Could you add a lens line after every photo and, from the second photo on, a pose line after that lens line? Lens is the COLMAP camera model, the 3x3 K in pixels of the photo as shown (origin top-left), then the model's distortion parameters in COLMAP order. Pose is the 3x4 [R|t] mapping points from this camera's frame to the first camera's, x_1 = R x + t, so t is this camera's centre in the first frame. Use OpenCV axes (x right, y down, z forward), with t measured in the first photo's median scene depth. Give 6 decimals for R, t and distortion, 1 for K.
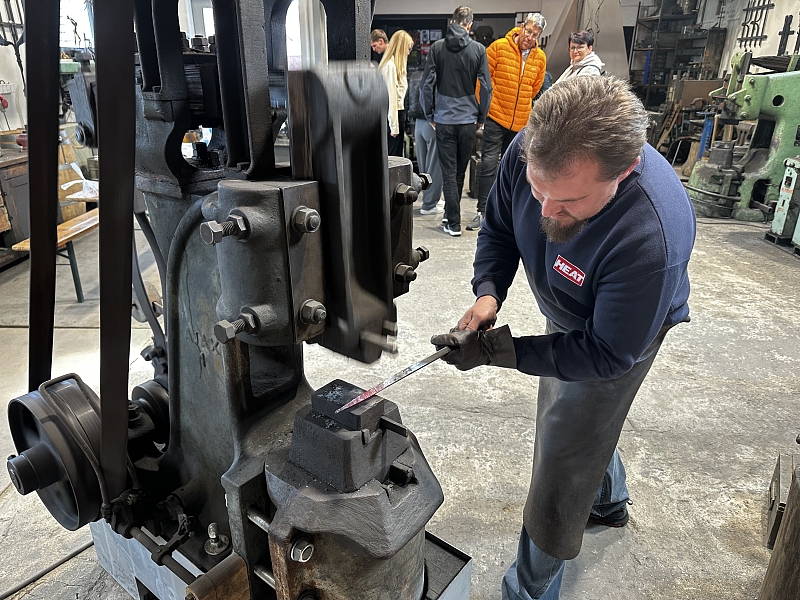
lens RADIAL K [[559.1, 0, 400.0], [0, 559.1, 300.0], [0, 0, 1]] dist [0.006139, -0.009073]
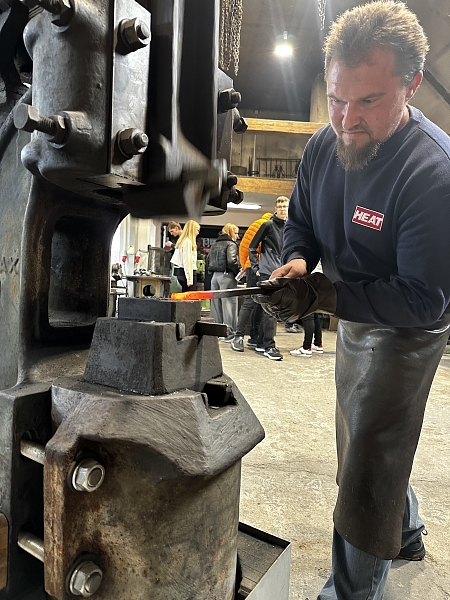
lens RADIAL K [[415.8, 0, 237.5], [0, 415.8, 299.6], [0, 0, 1]] dist [0.066741, -0.060590]
pose [[0.991596, 0.032701, 0.125174, -0.049573], [0.012540, 0.938679, -0.344564, 0.385395], [-0.128766, 0.343238, 0.930380, 0.329352]]
